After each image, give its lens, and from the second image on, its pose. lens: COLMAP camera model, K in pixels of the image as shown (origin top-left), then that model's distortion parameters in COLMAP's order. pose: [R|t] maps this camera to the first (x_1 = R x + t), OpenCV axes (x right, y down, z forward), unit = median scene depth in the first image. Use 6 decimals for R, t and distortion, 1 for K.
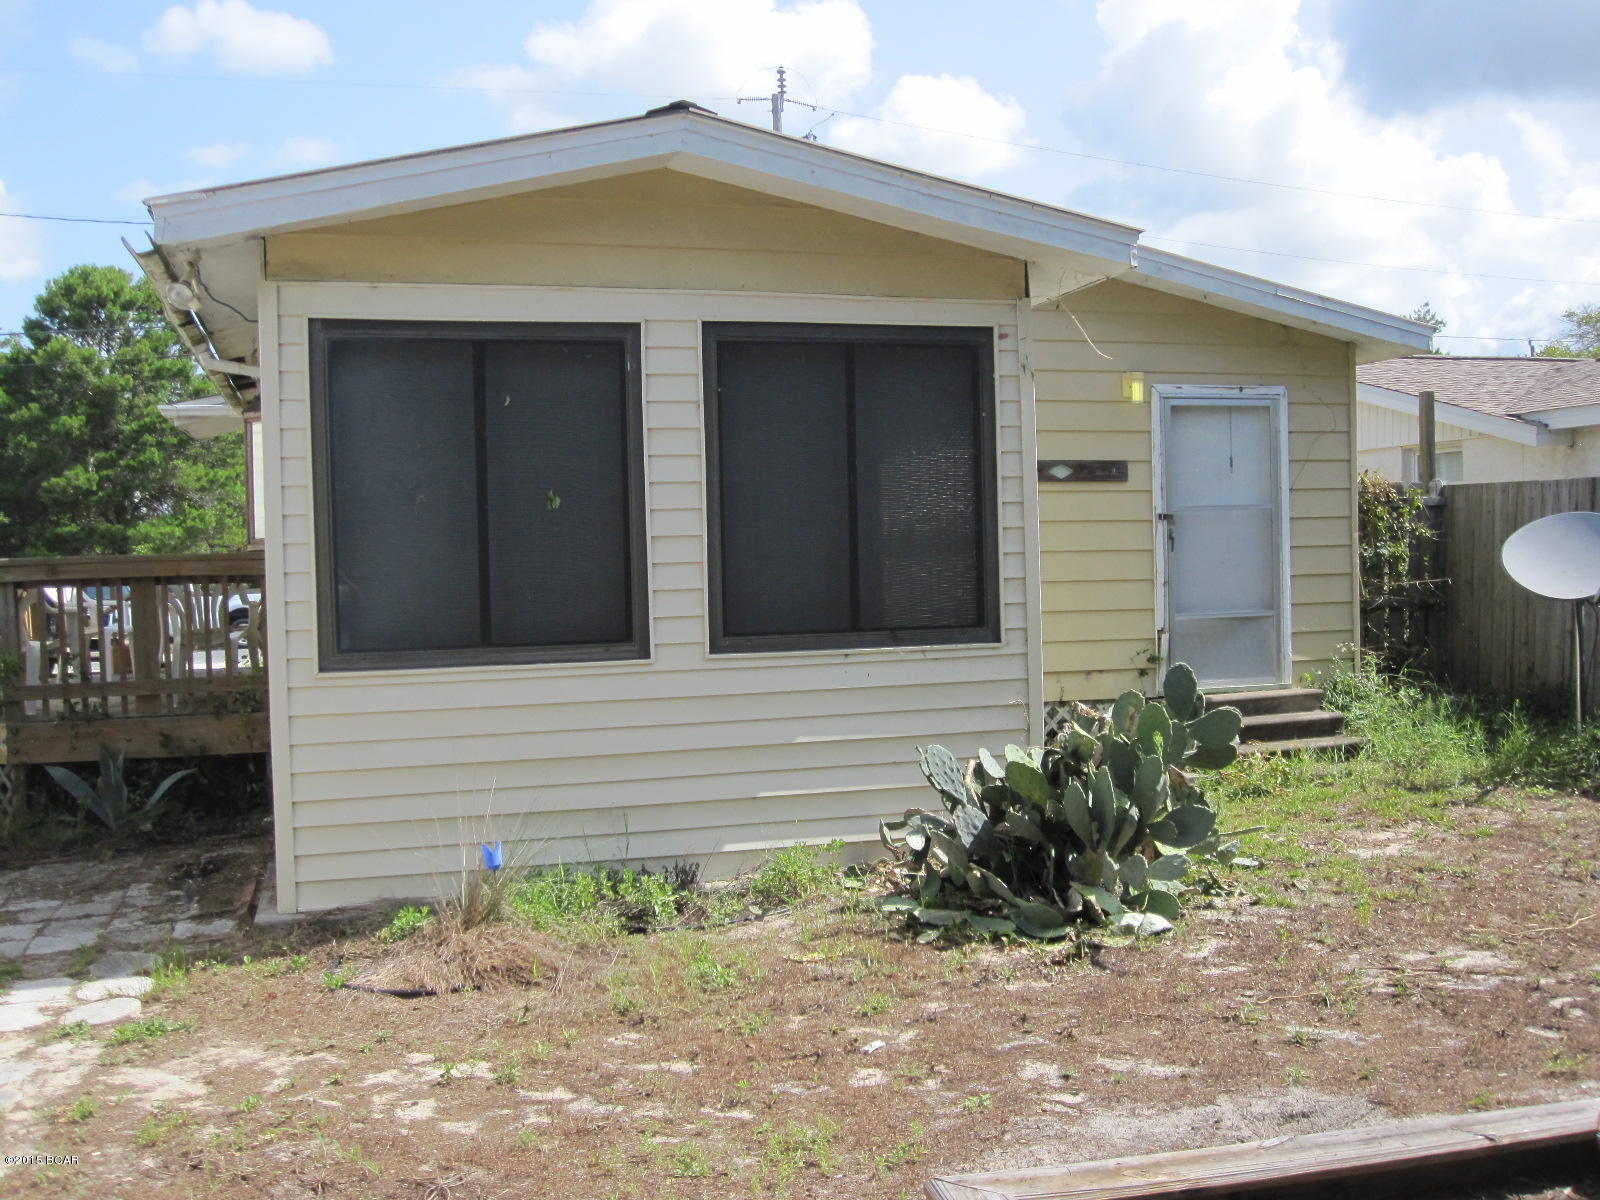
lens RADIAL K [[1646.9, 0, 800.0], [0, 1646.9, 600.0], [0, 0, 1]] dist [-0.069619, 0.030156]
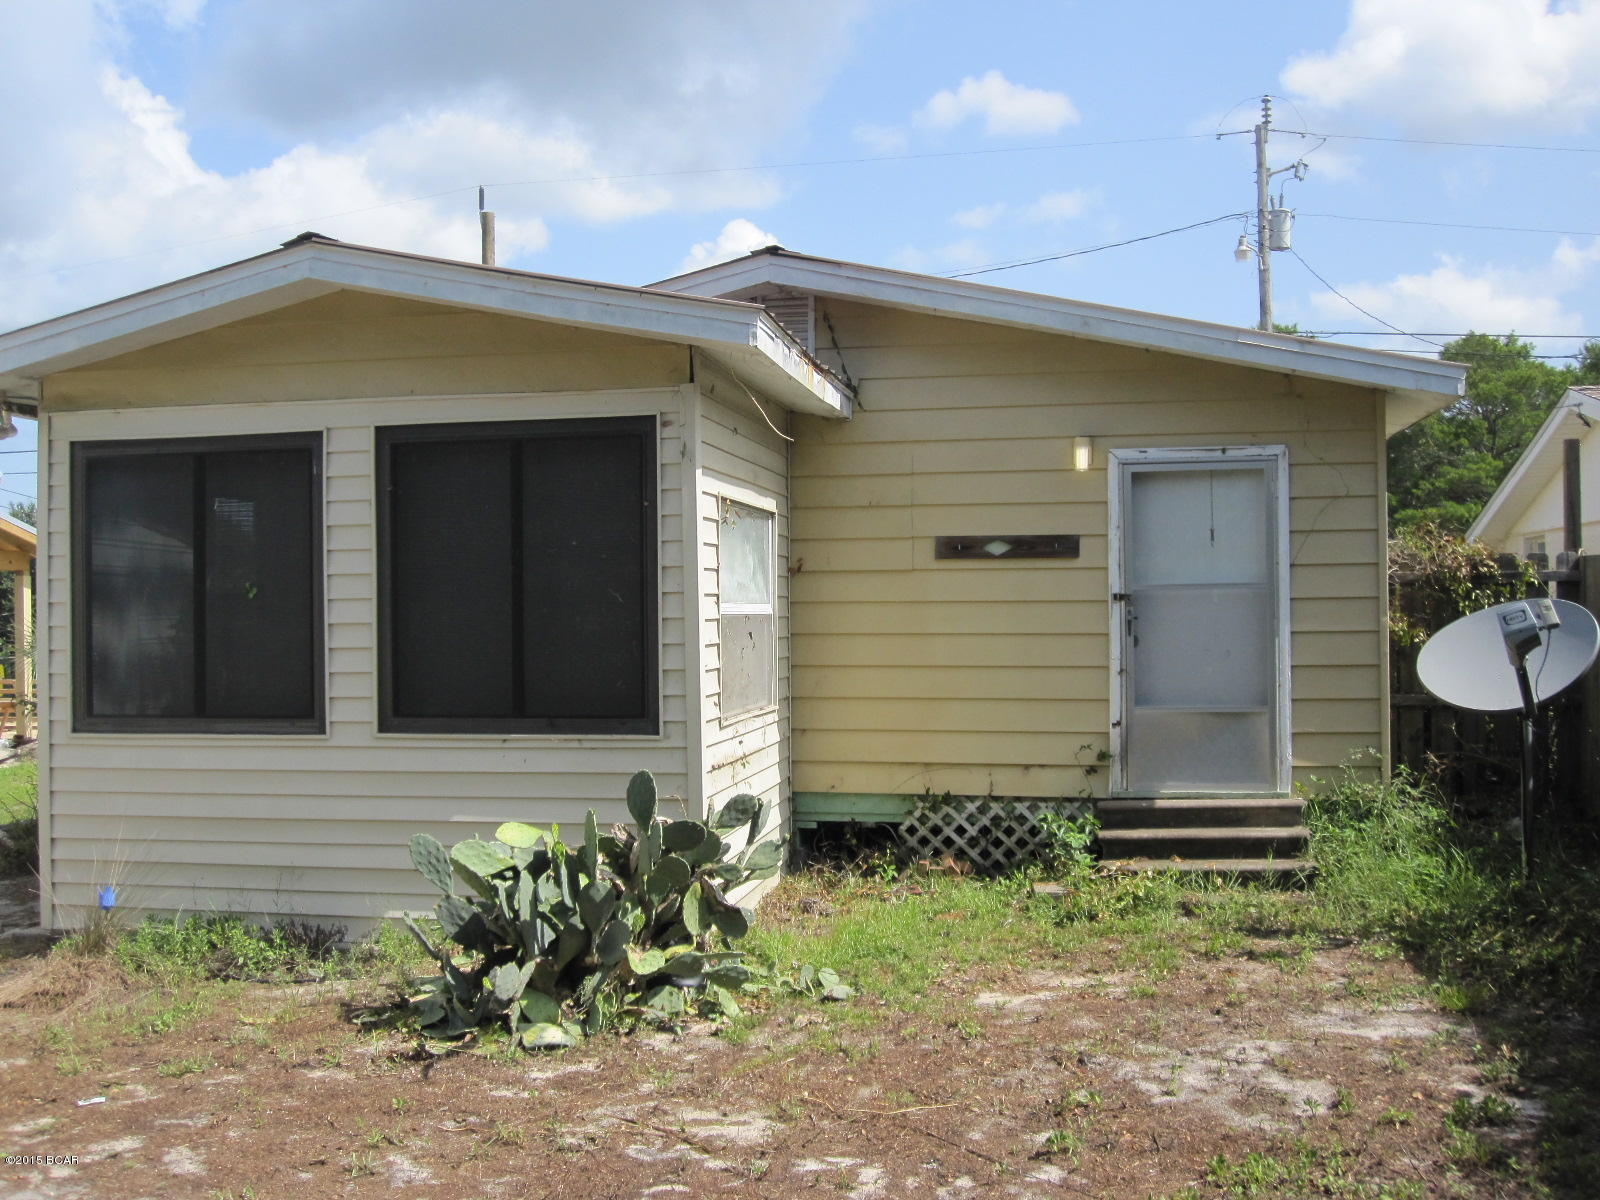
lens RADIAL K [[1646.9, 0, 800.0], [0, 1646.9, 600.0], [0, 0, 1]] dist [-0.069619, 0.030156]
pose [[0.877272, 0.010821, -0.479871, 0.669429], [-0.022183, 0.999592, -0.018012, -0.039133], [0.479480, 0.026447, 0.877154, 0.176690]]
